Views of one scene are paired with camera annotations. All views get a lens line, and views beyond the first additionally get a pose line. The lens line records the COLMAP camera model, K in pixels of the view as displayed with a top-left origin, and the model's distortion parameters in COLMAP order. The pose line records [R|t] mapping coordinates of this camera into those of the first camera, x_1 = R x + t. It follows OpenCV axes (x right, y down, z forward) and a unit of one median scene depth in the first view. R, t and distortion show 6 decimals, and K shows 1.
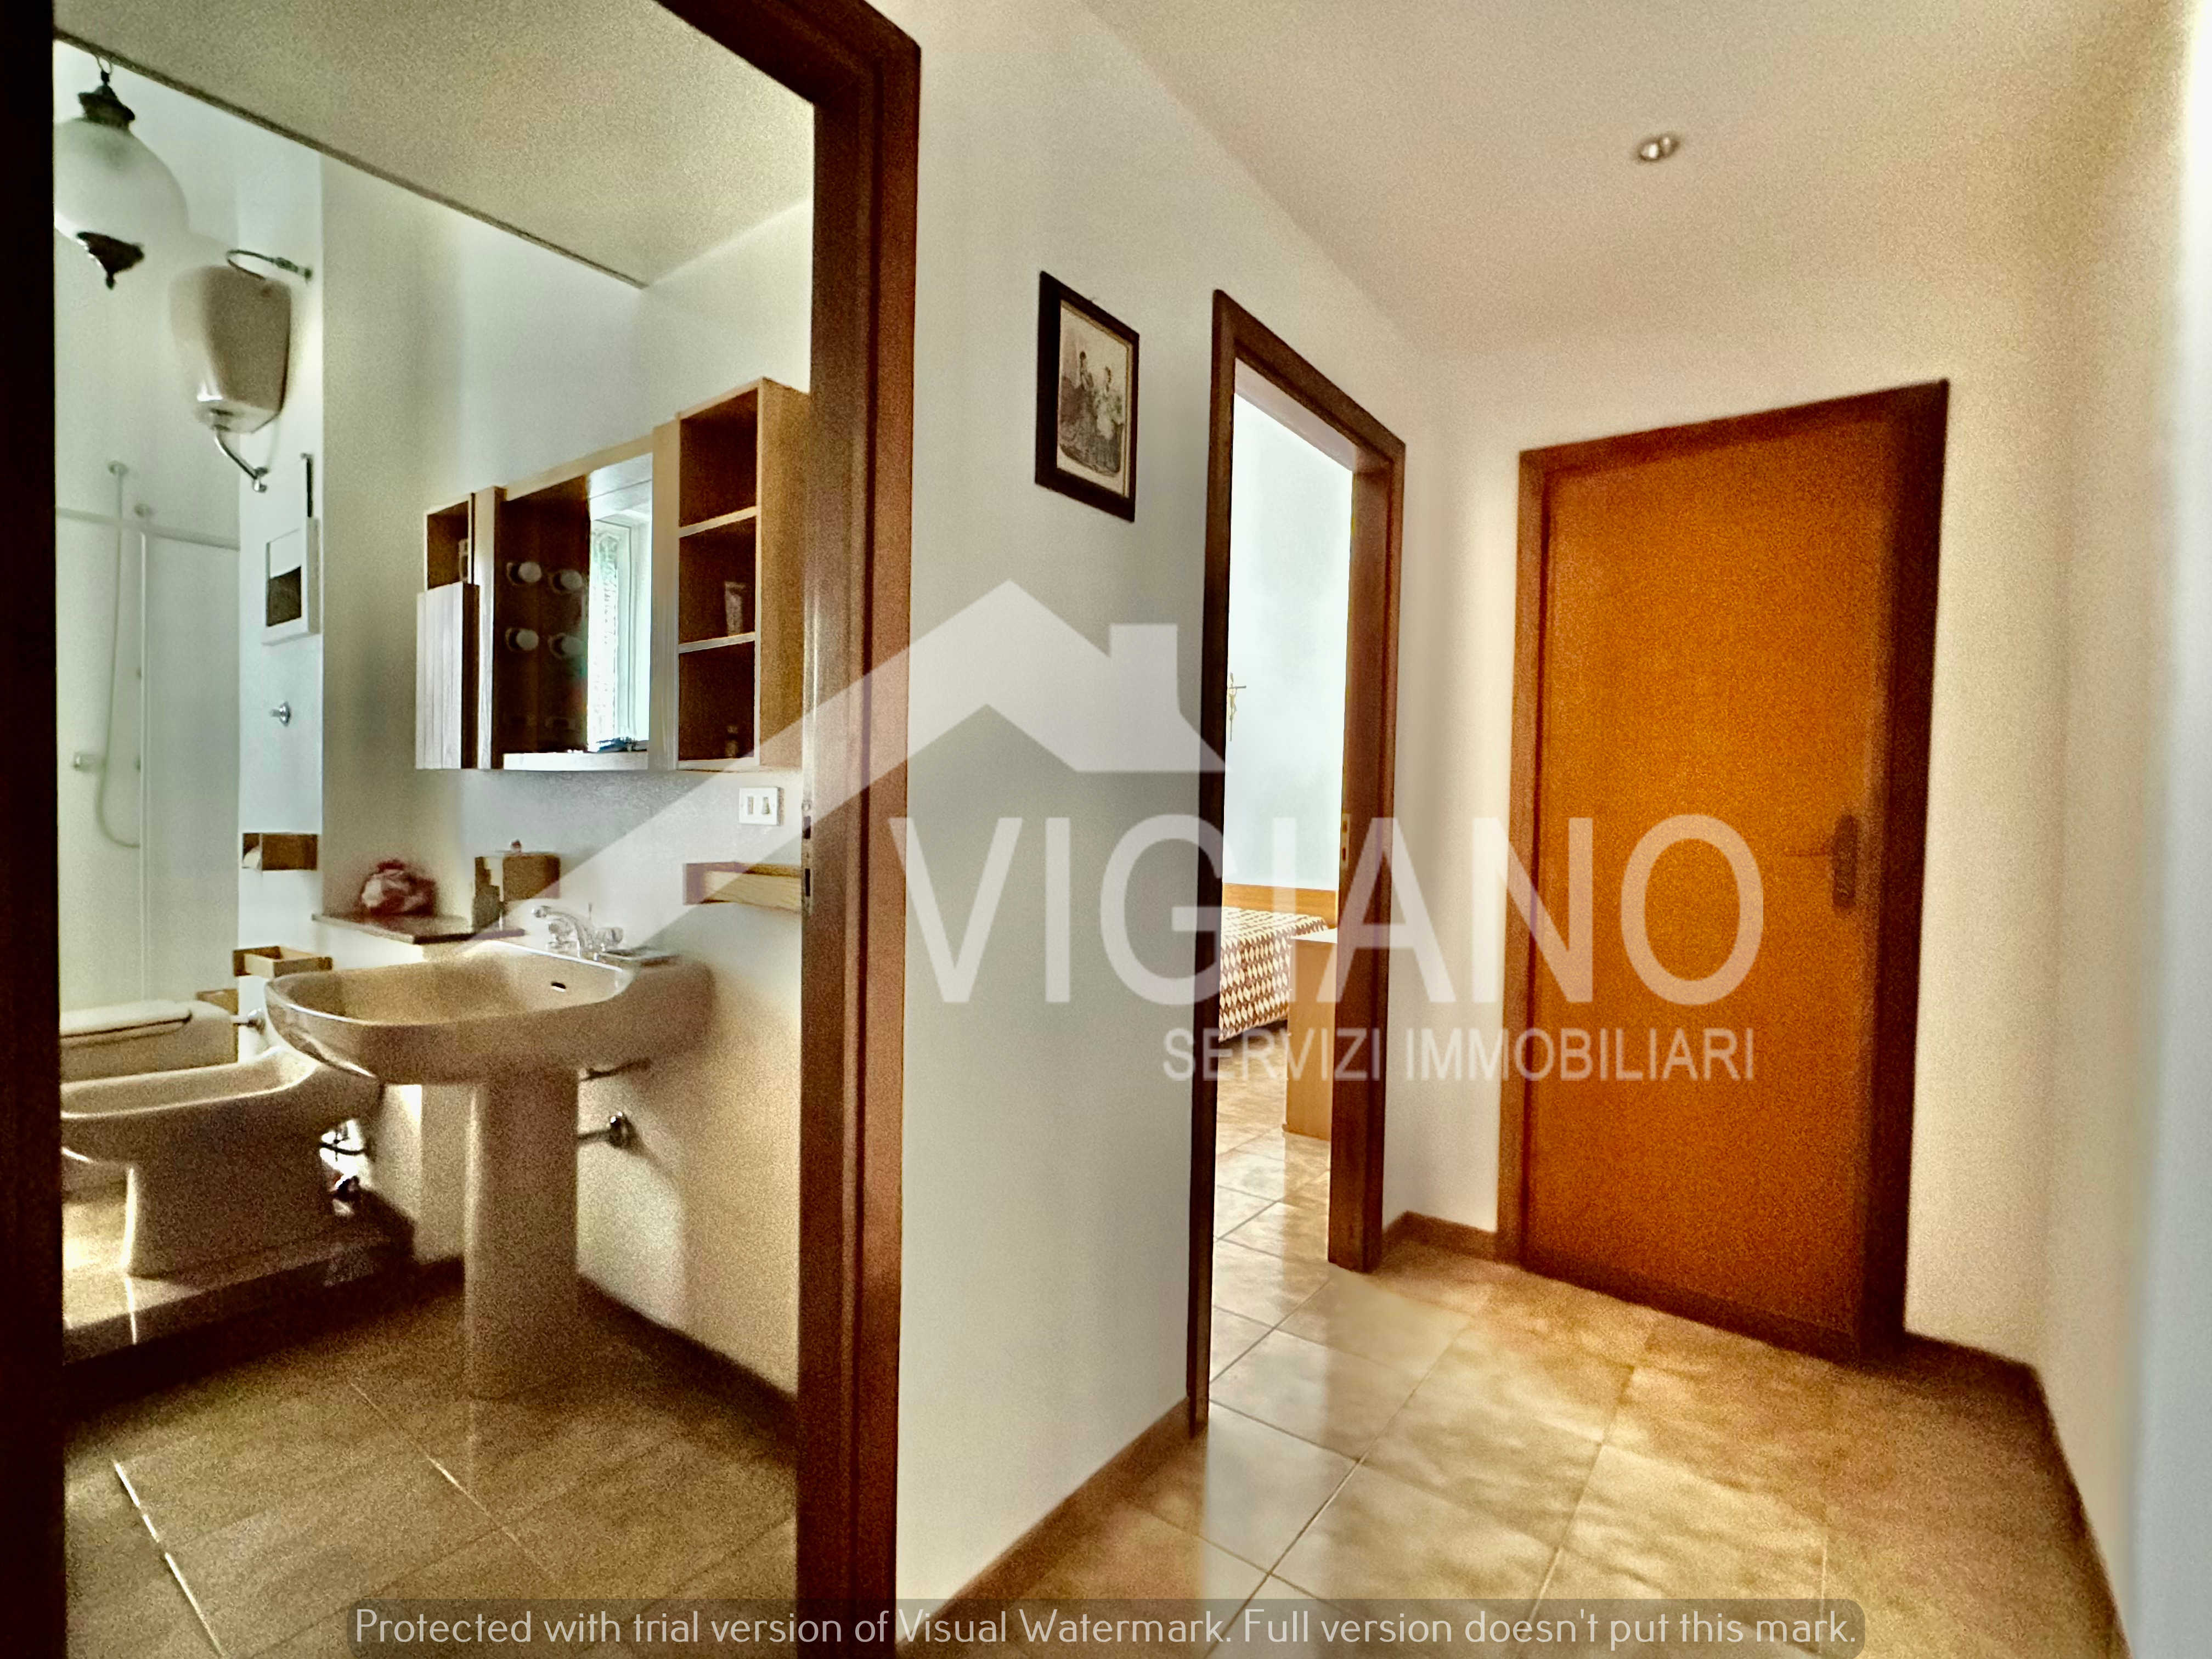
lens RADIAL K [[1025.0, 0, 1109.0], [0, 1025.0, 832.1], [0, 0, 1]] dist [-0.004072, 0.001212]
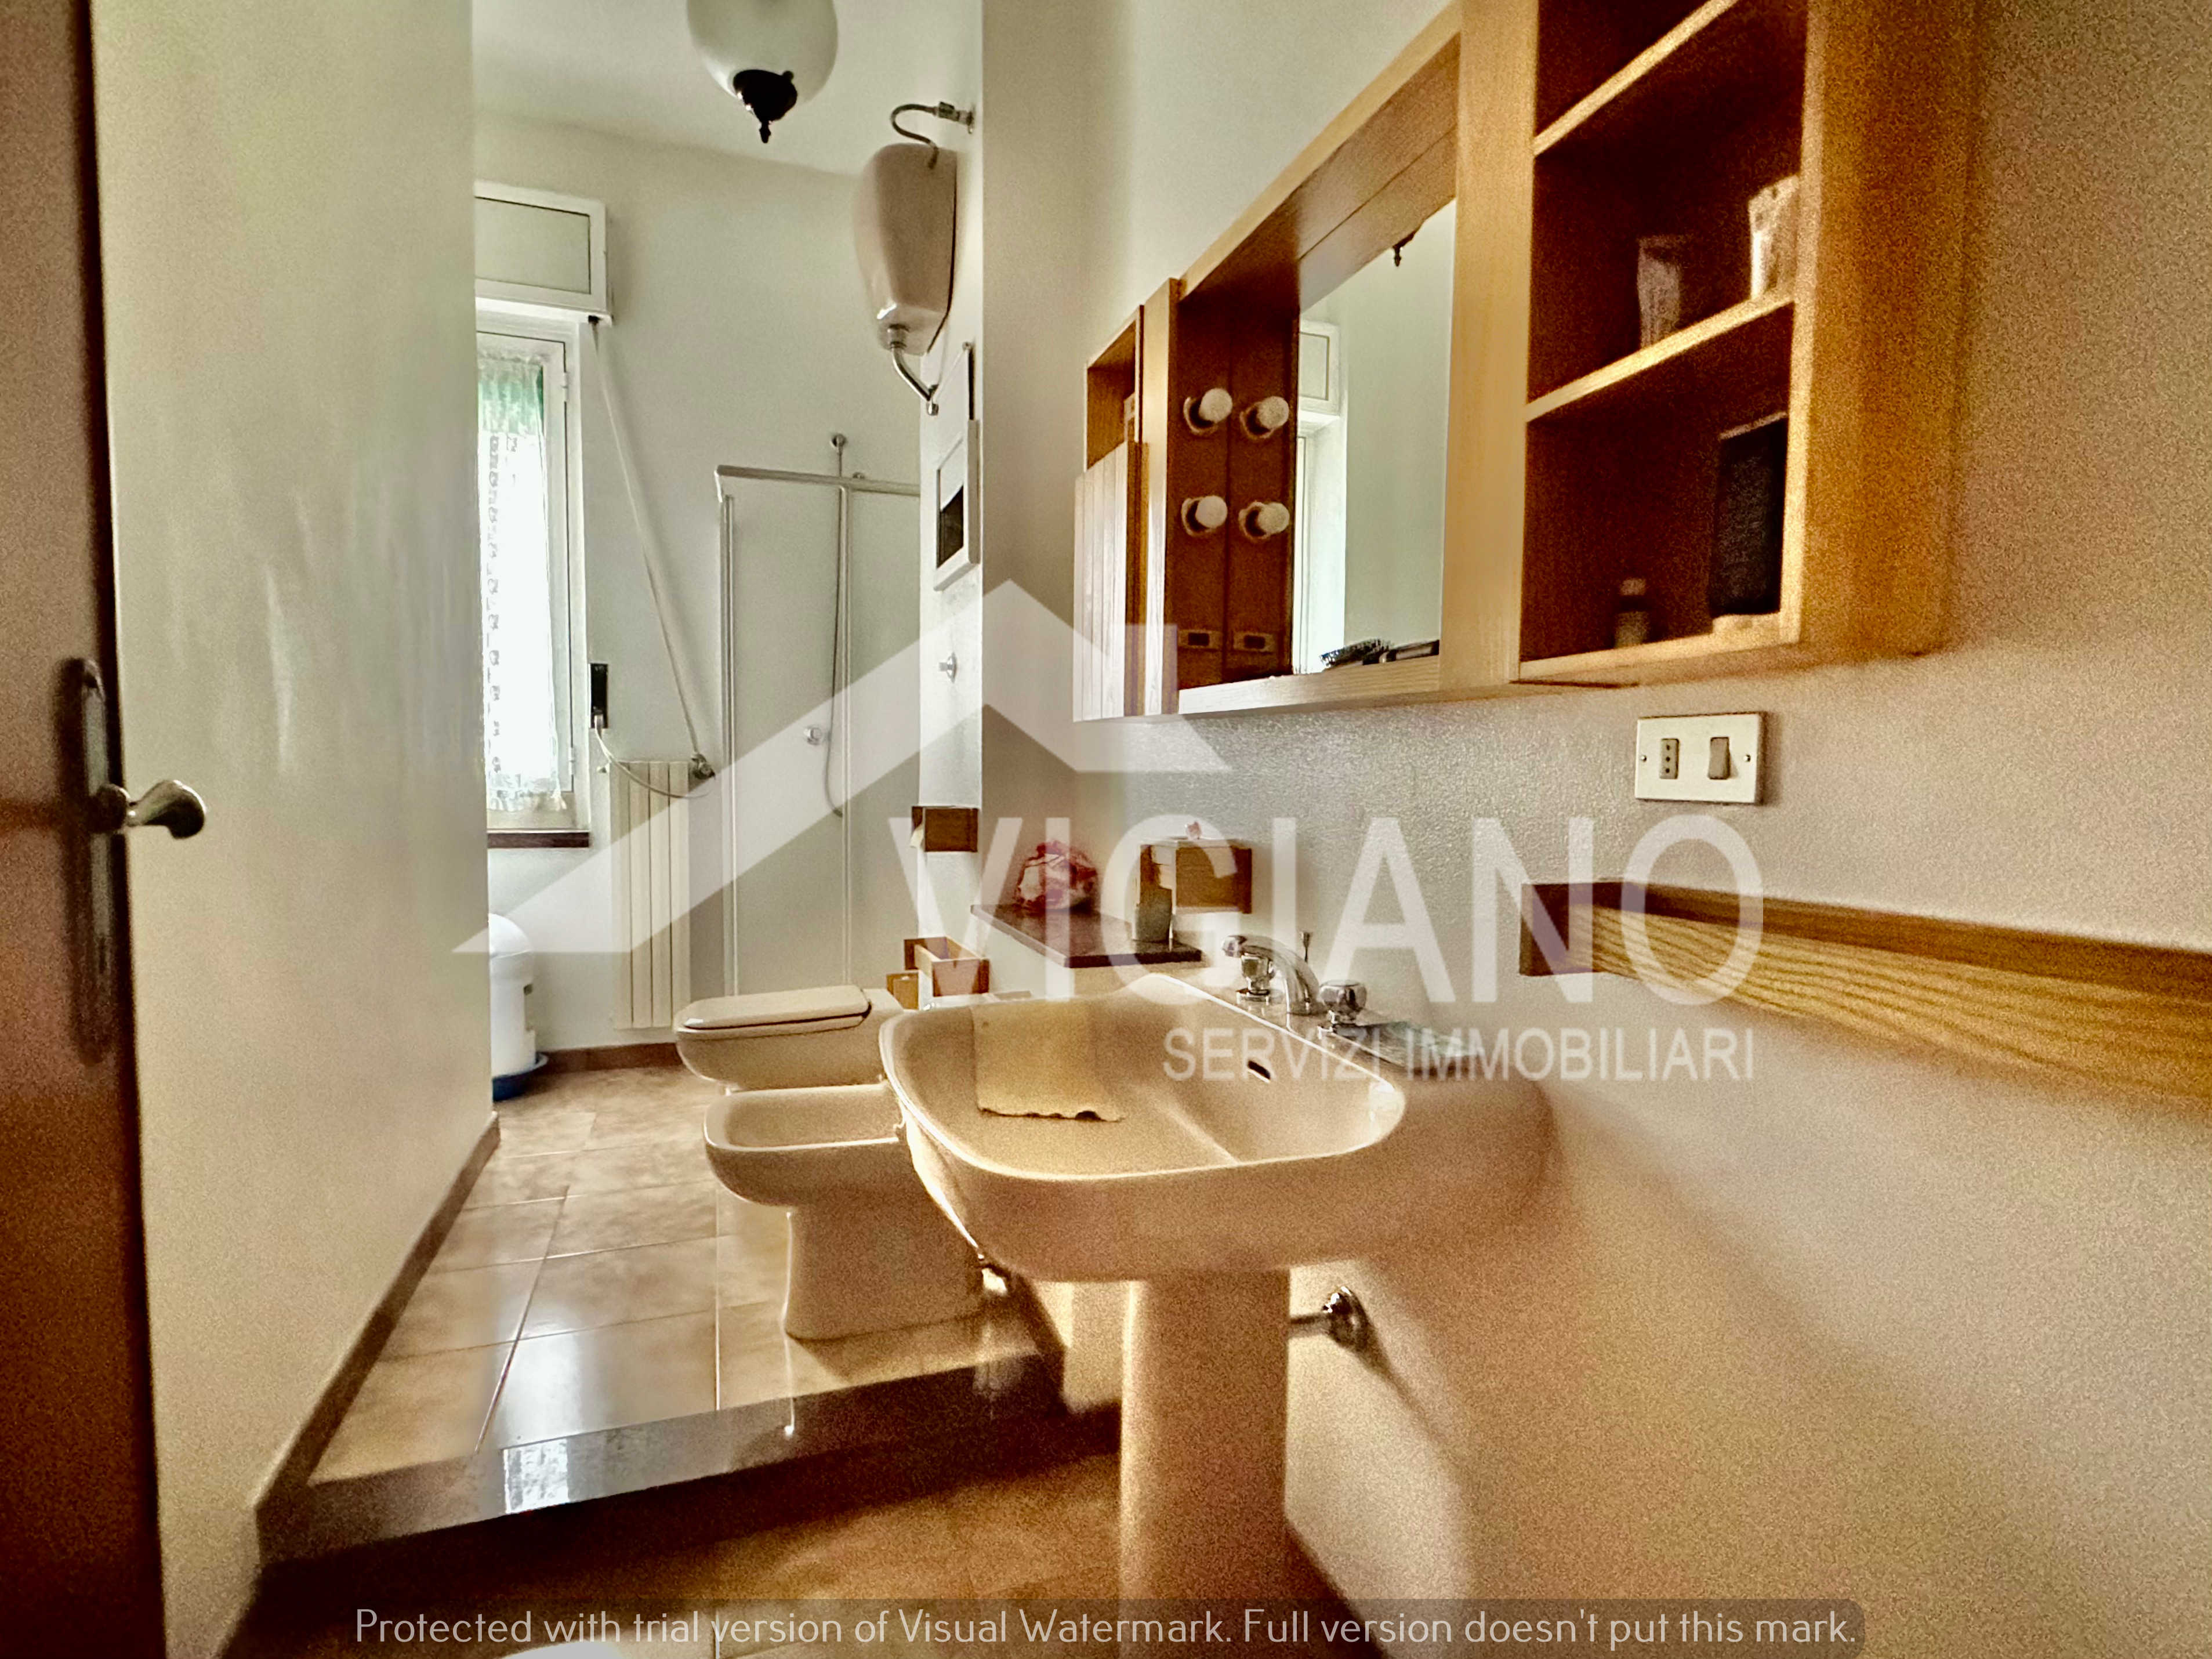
lens RADIAL K [[1025.1, 0, 1103.1], [0, 1025.1, 829.8], [0, 0, 1]] dist [-0.004072, 0.001212]
pose [[0.829864, 0.020823, -0.557577, -0.256966], [-0.006172, 0.999585, 0.028145, -0.005189], [0.557931, -0.019915, 0.829648, 0.415962]]
